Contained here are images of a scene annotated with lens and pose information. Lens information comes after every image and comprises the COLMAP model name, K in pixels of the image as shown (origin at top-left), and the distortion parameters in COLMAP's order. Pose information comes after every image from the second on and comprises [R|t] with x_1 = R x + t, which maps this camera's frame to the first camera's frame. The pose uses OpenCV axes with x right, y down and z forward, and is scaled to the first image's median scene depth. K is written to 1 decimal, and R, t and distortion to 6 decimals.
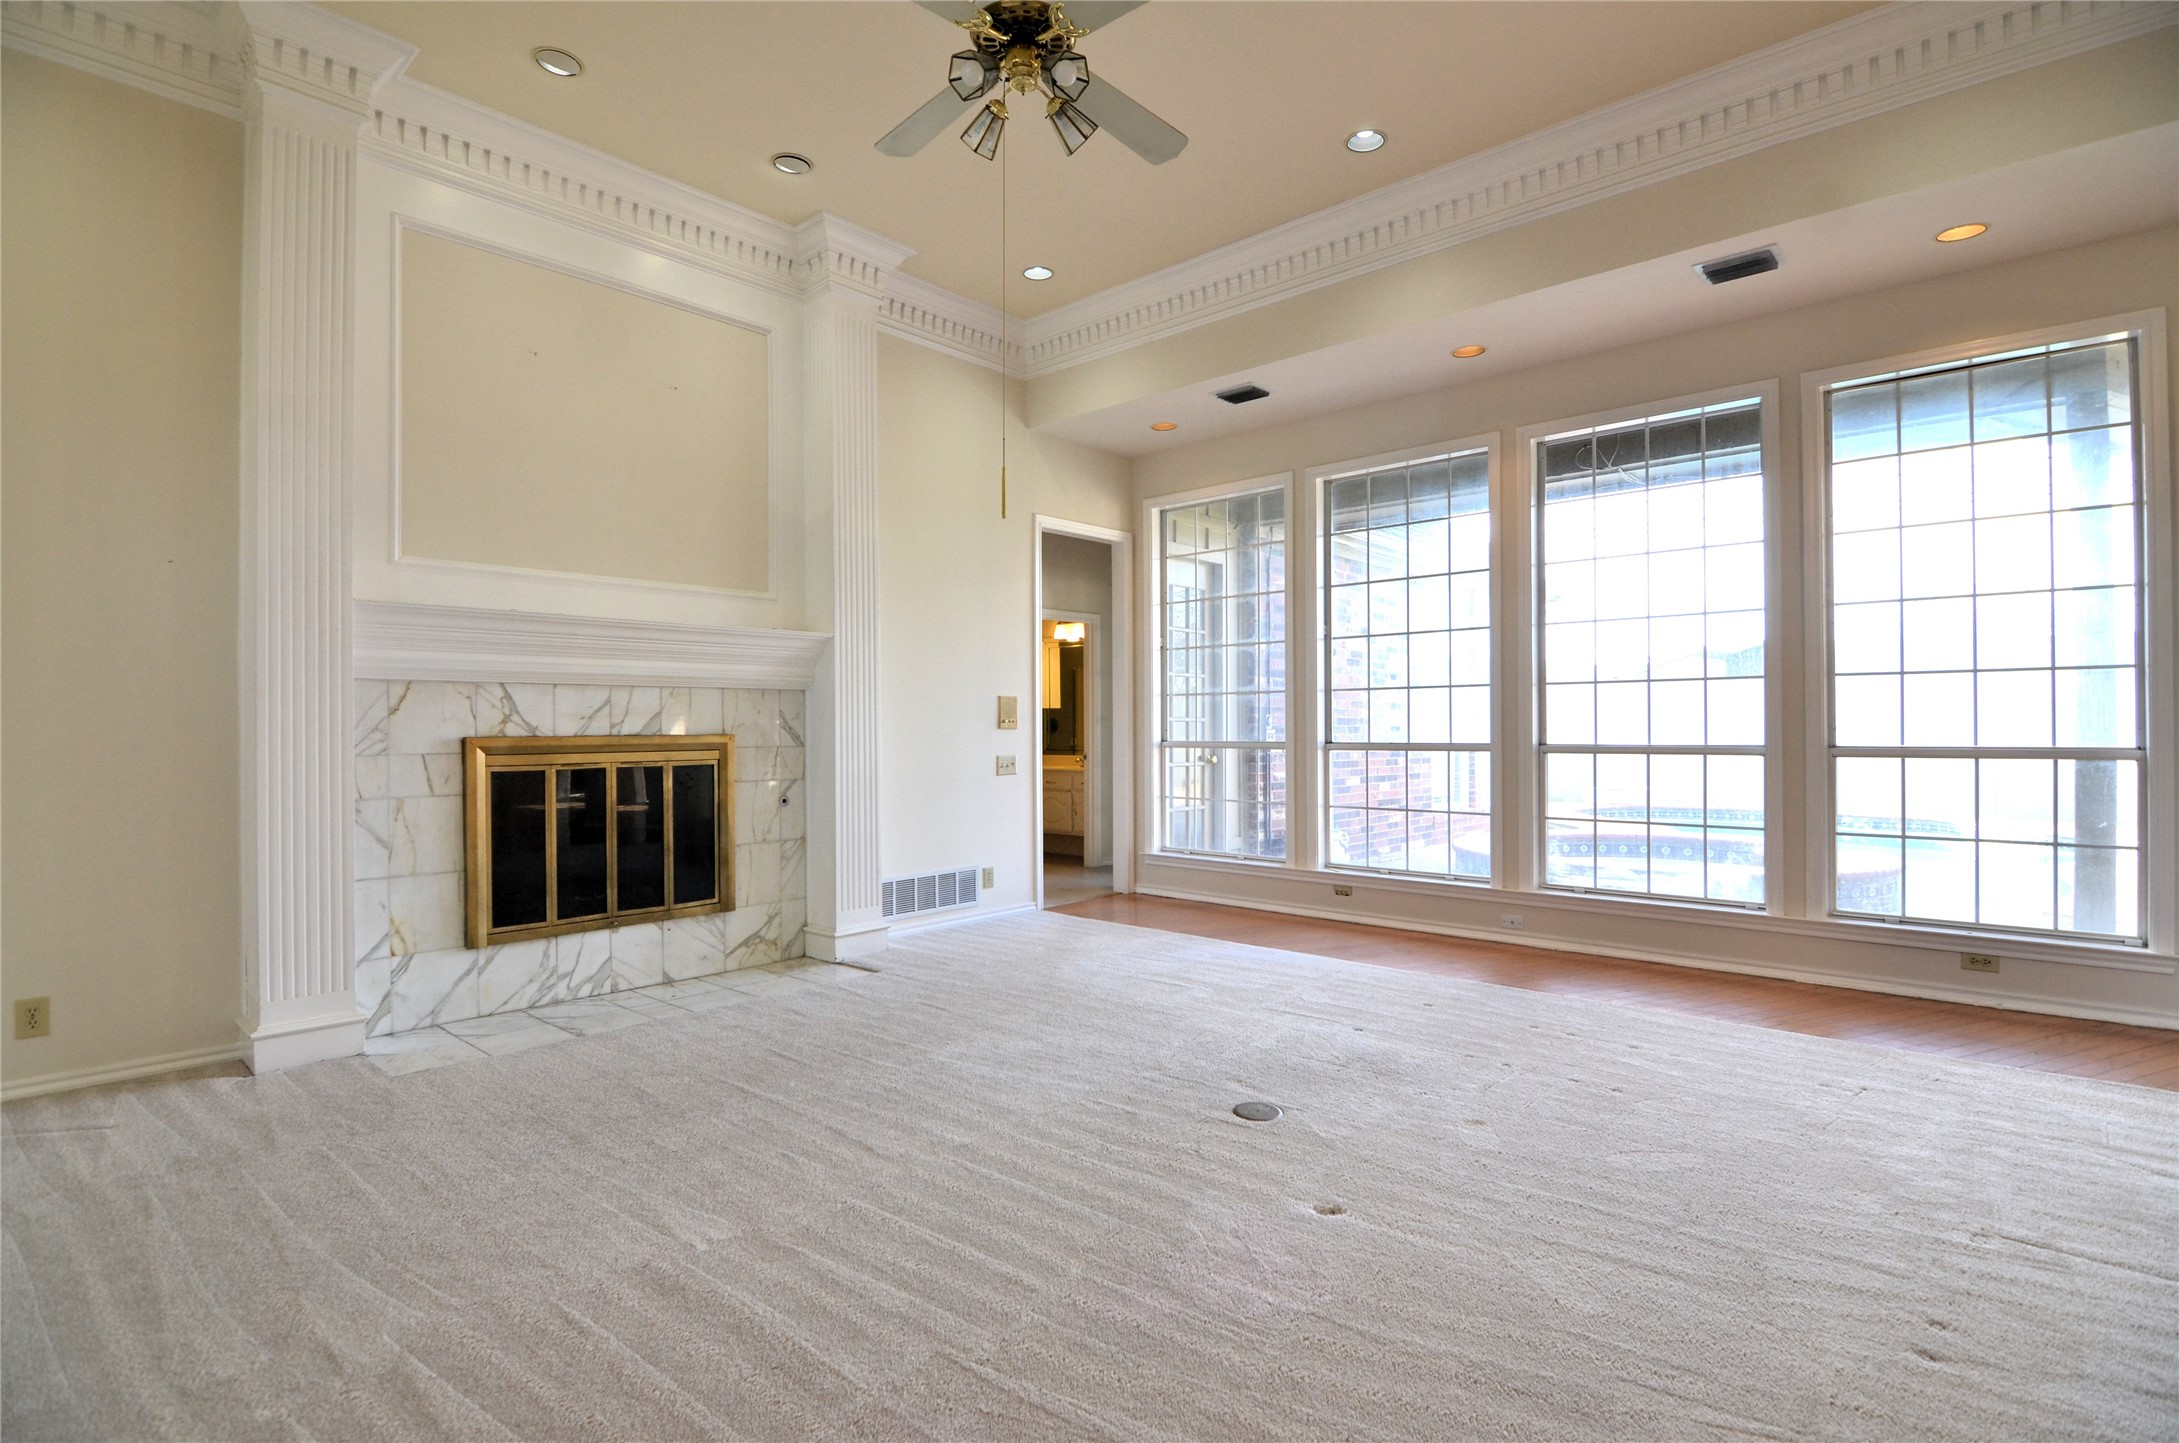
lens RADIAL K [[1043.6, 0, 1089.3], [0, 1043.6, 725.1], [0, 0, 1]] dist [-0.001305, -0.014400]
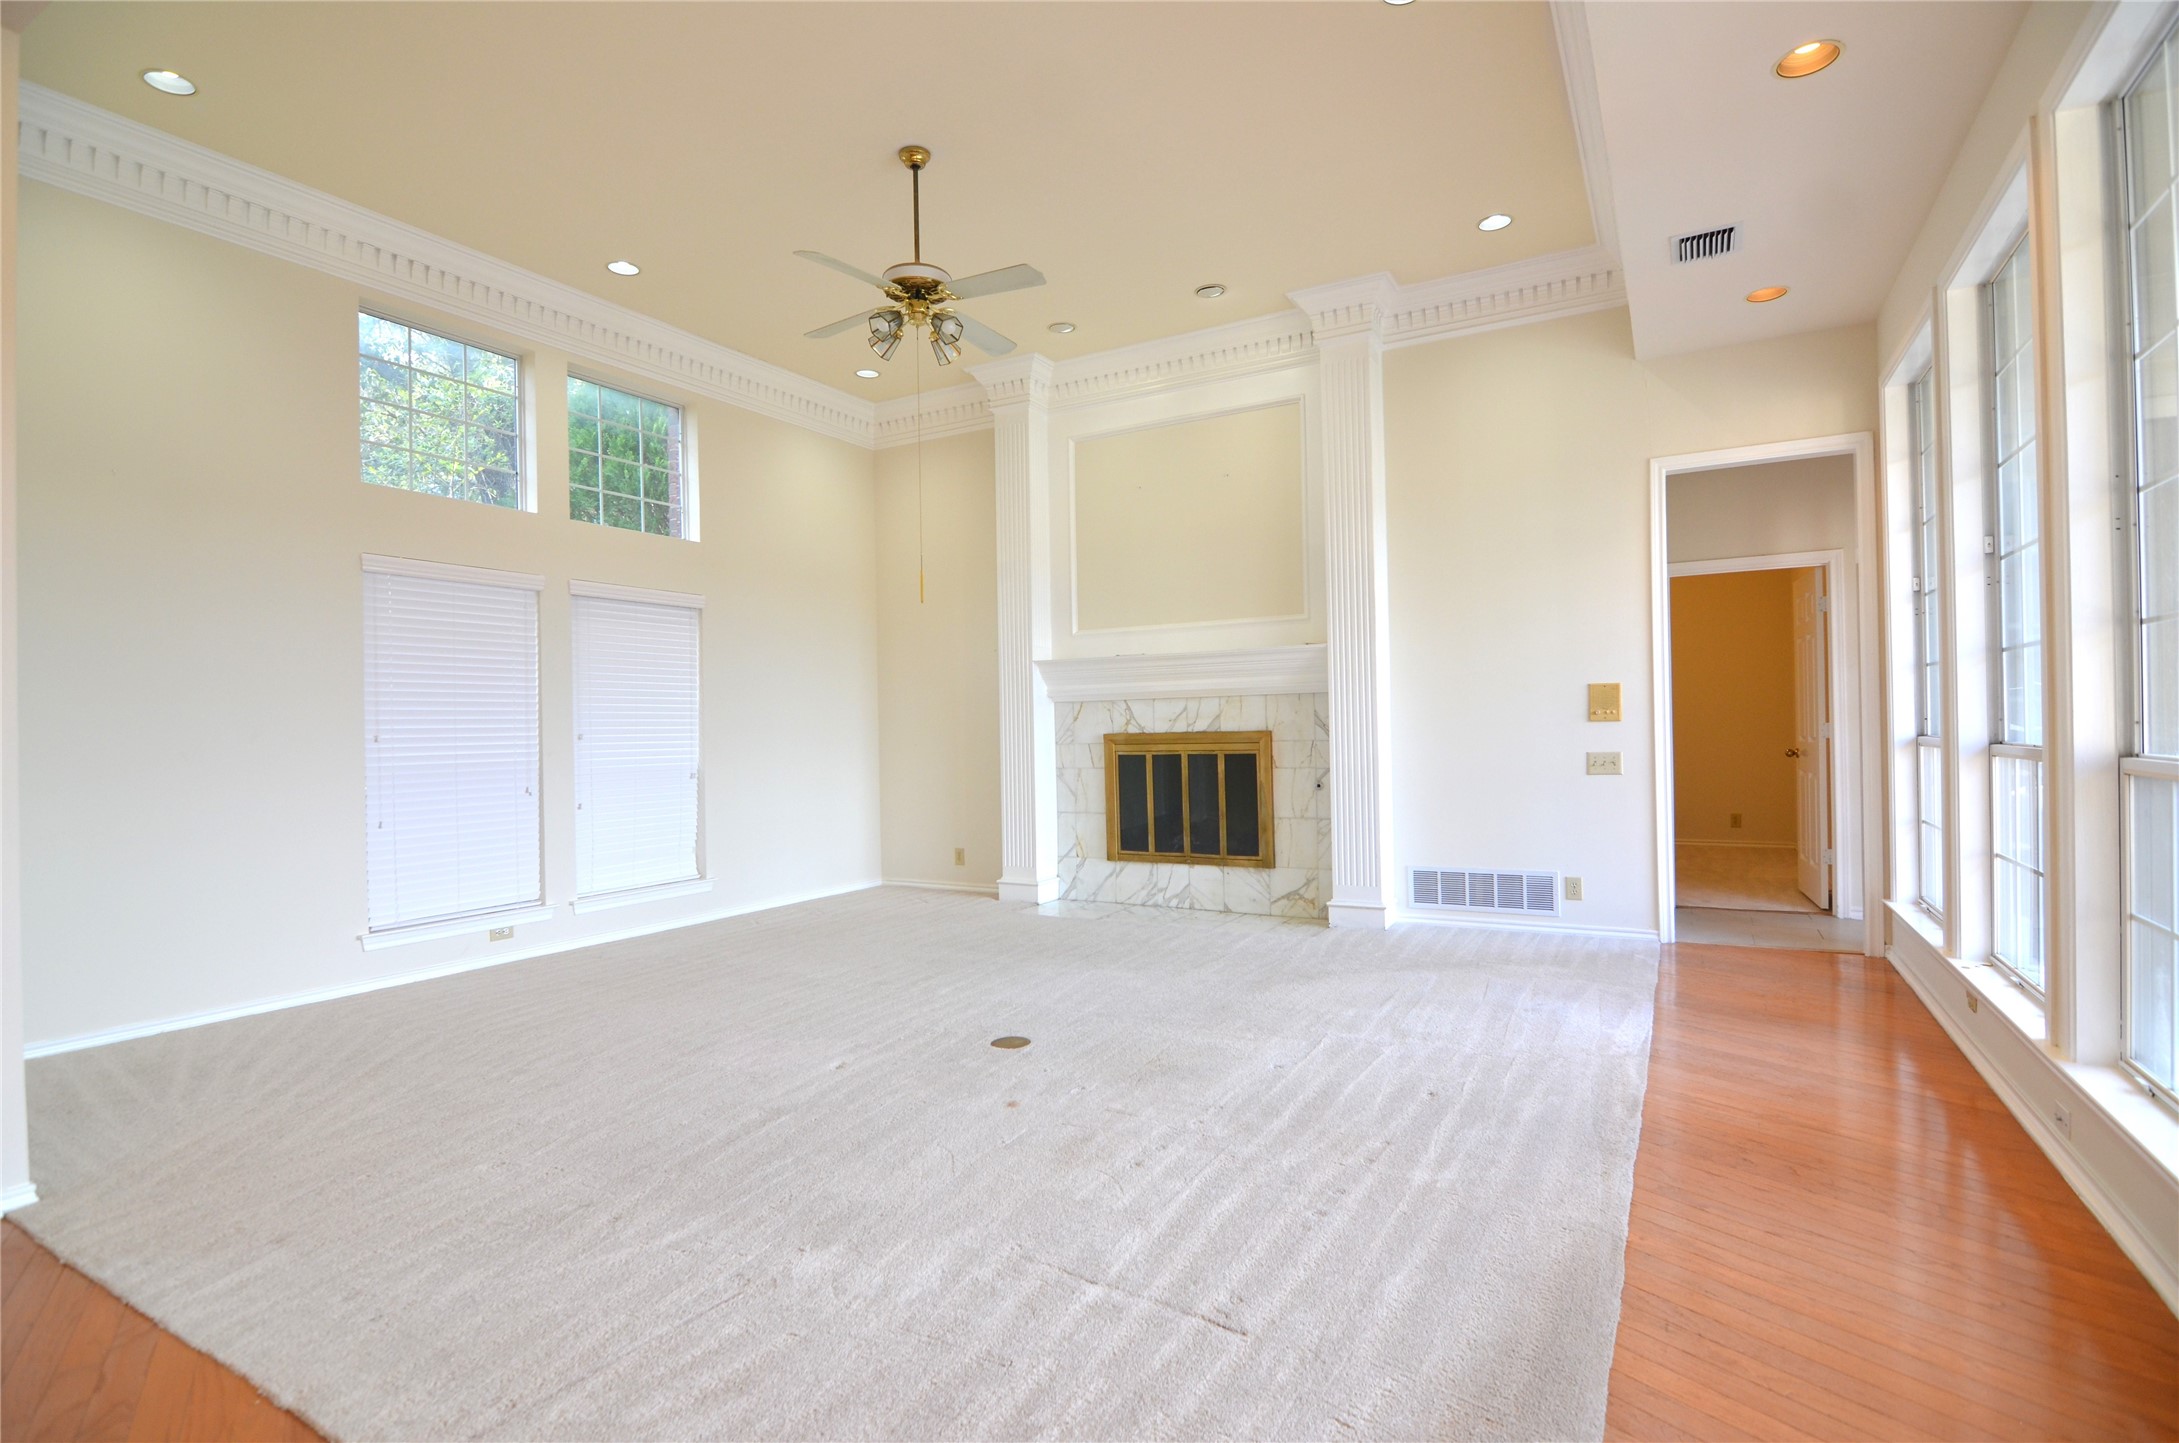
lens RADIAL K [[1043.6, 0, 1089.3], [0, 1043.6, 725.1], [0, 0, 1]] dist [-0.001305, -0.014400]
pose [[0.213981, -0.001604, -0.976837, 0.938592], [0.021849, 0.999756, 0.003144, -0.007372], [0.976593, -0.022016, 0.213964, 0.558042]]
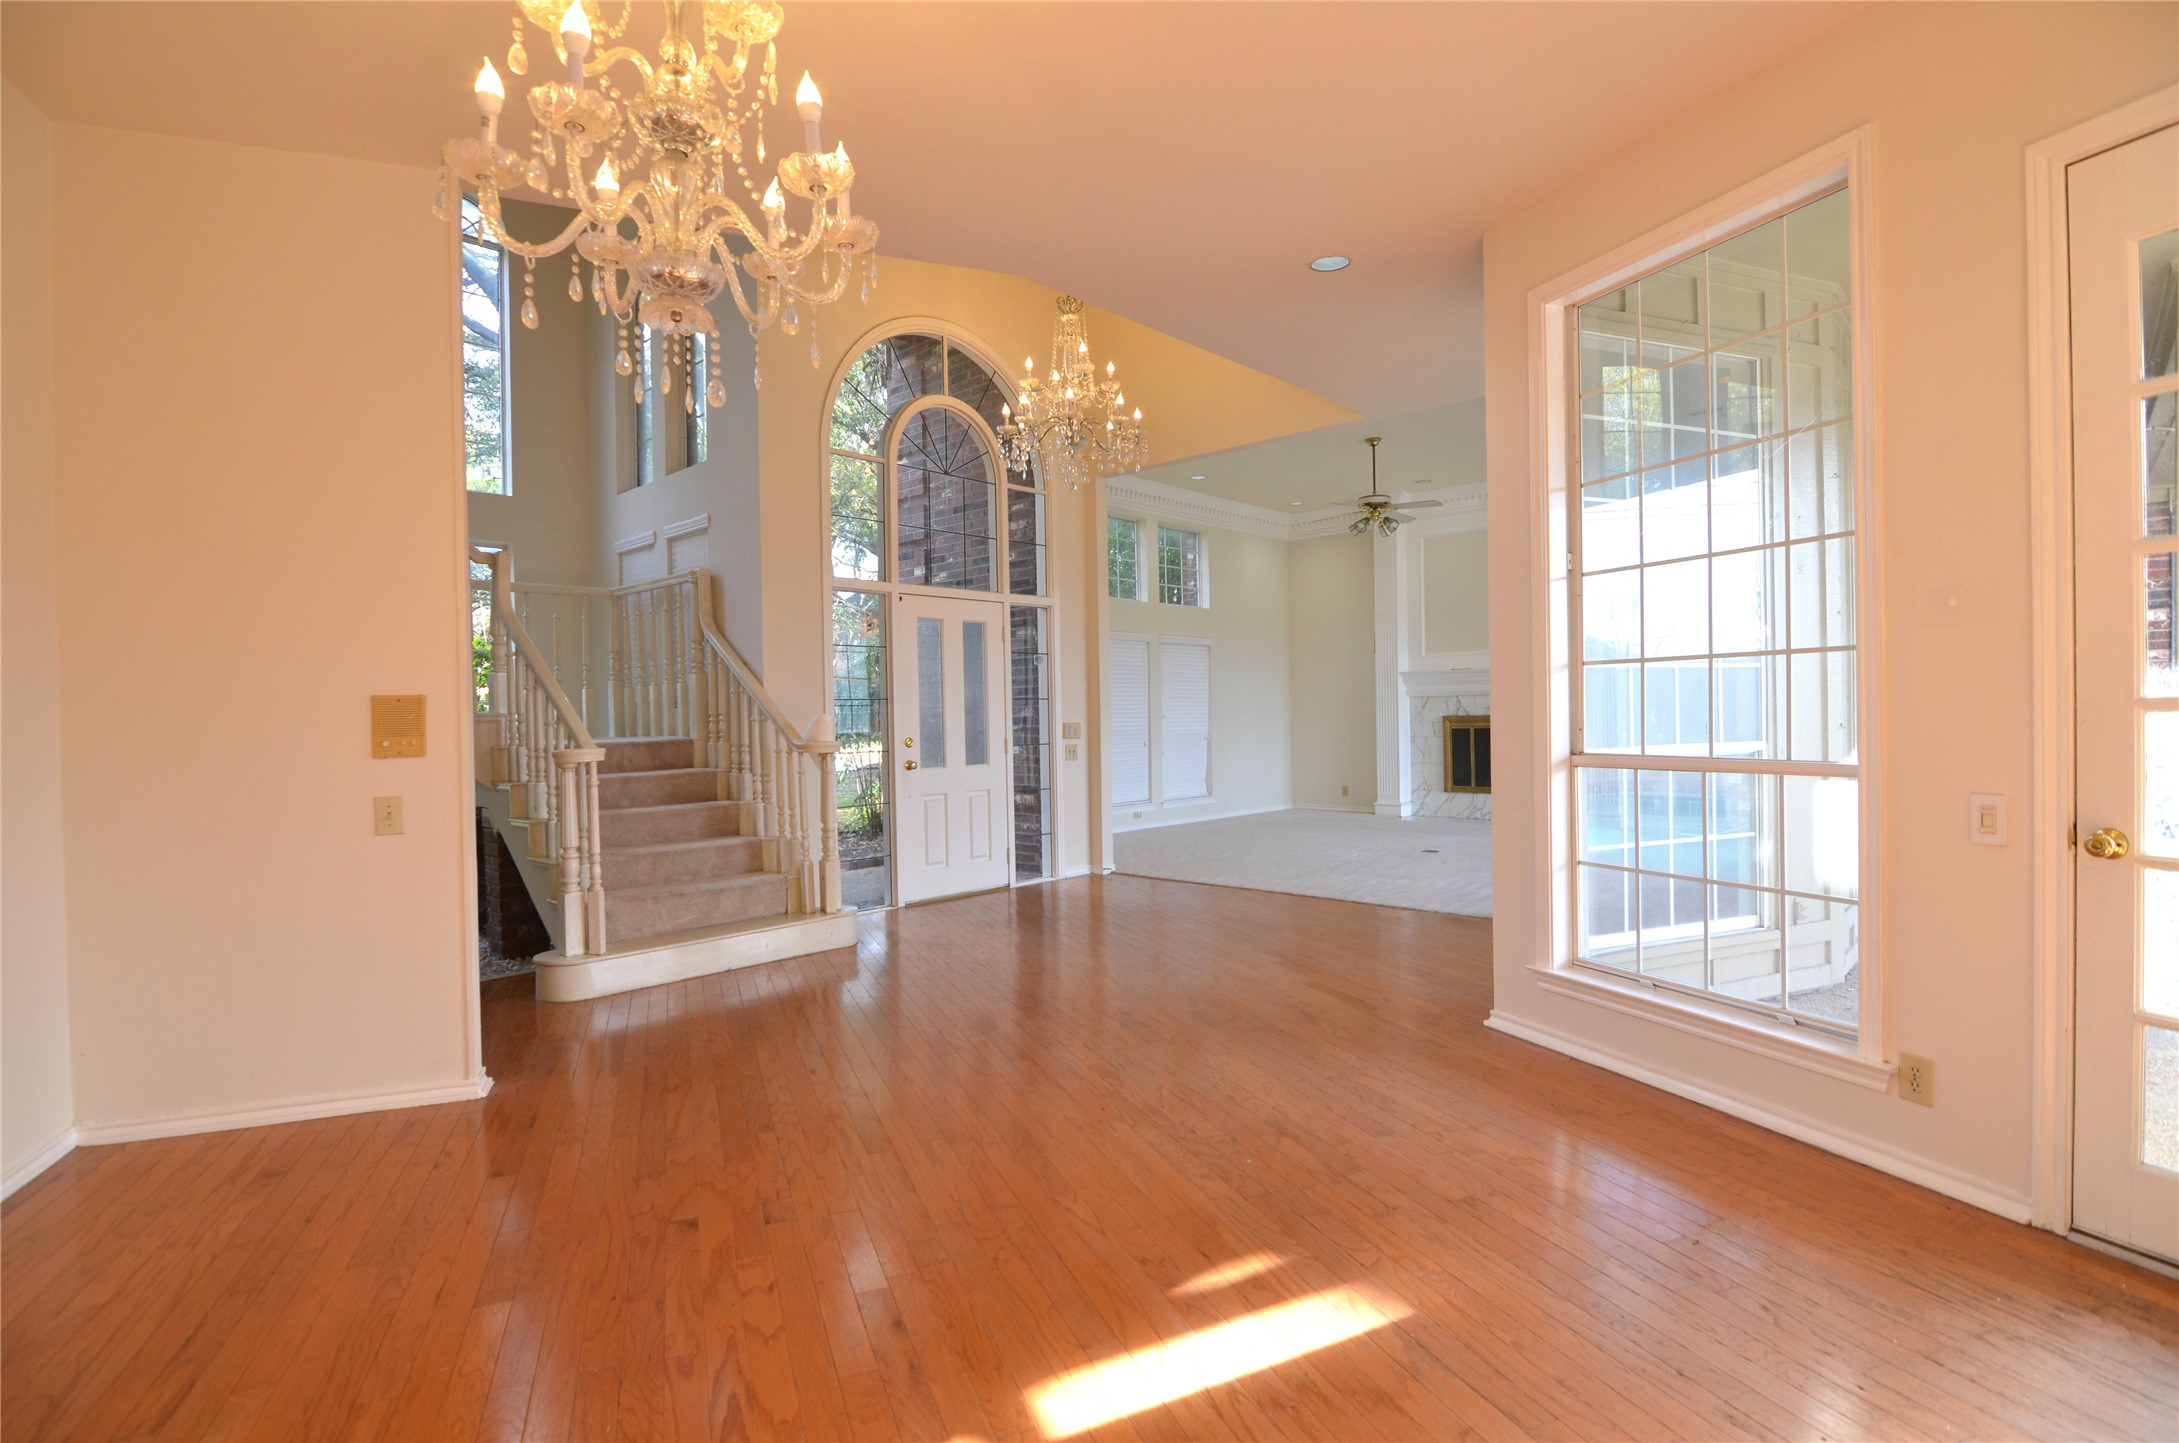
lens RADIAL K [[1043.6, 0, 1089.3], [0, 1043.6, 725.1], [0, 0, 1]] dist [-0.001305, -0.014400]
pose [[-0.018385, 0.015232, -0.999715, 2.006266], [0.021330, 0.999662, 0.014839, -0.023173], [0.999603, -0.021051, -0.018703, 0.093379]]
